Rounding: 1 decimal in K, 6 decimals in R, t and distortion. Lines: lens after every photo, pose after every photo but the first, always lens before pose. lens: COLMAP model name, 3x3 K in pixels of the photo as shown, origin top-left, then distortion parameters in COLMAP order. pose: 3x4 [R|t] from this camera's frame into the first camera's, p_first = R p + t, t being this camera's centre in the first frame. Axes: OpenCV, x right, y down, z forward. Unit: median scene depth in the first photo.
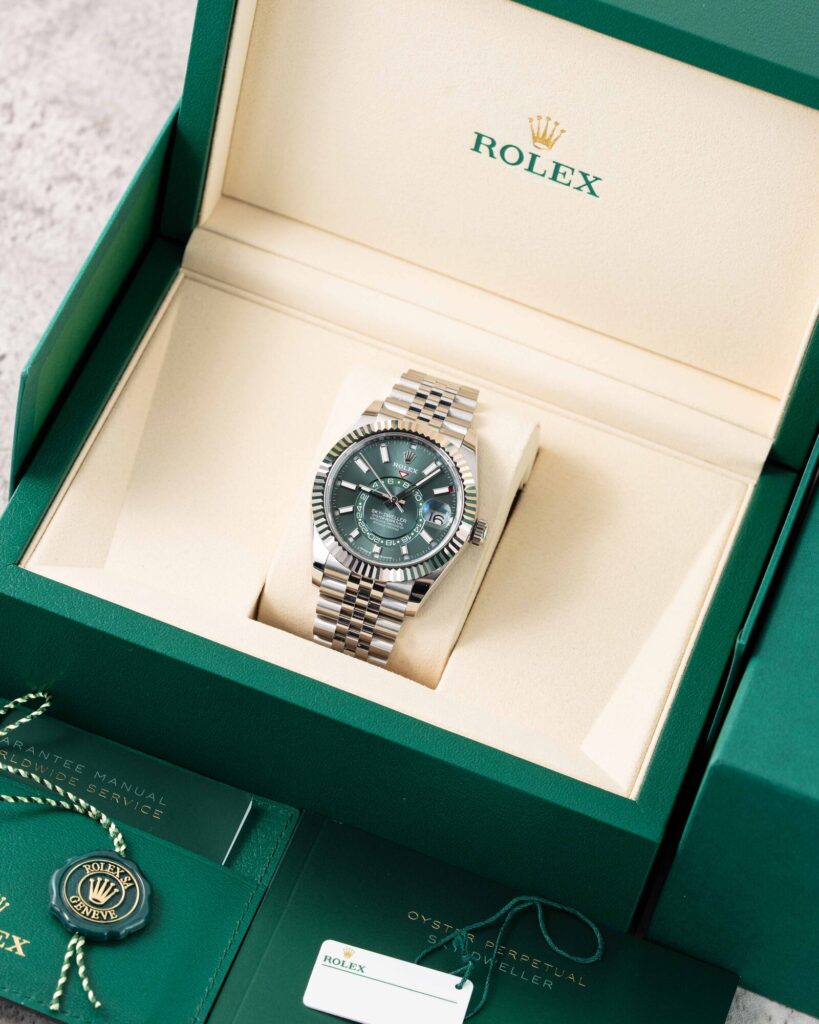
lens RADIAL K [[5494.9, 0, 410.8], [0, 5494.9, 512.4], [0, 0, 1]] dist [0.329415, 0.000000]
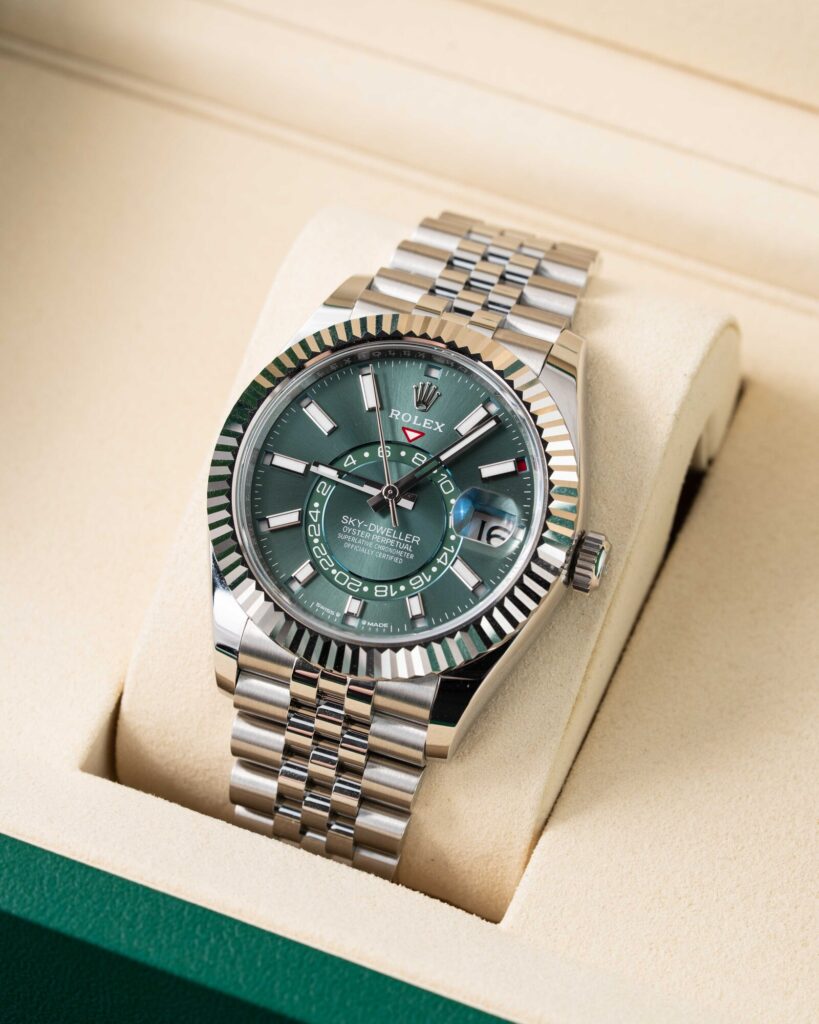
lens RADIAL K [[5494.9, 0, 405.9], [0, 5494.9, 511.0], [0, 0, 1]] dist [0.329415, 0.000000]
pose [[0.994188, -0.030863, -0.103143, 0.043279], [0.027793, 0.999131, -0.031069, 0.012797], [0.104012, 0.028021, 0.994181, 0.559624]]
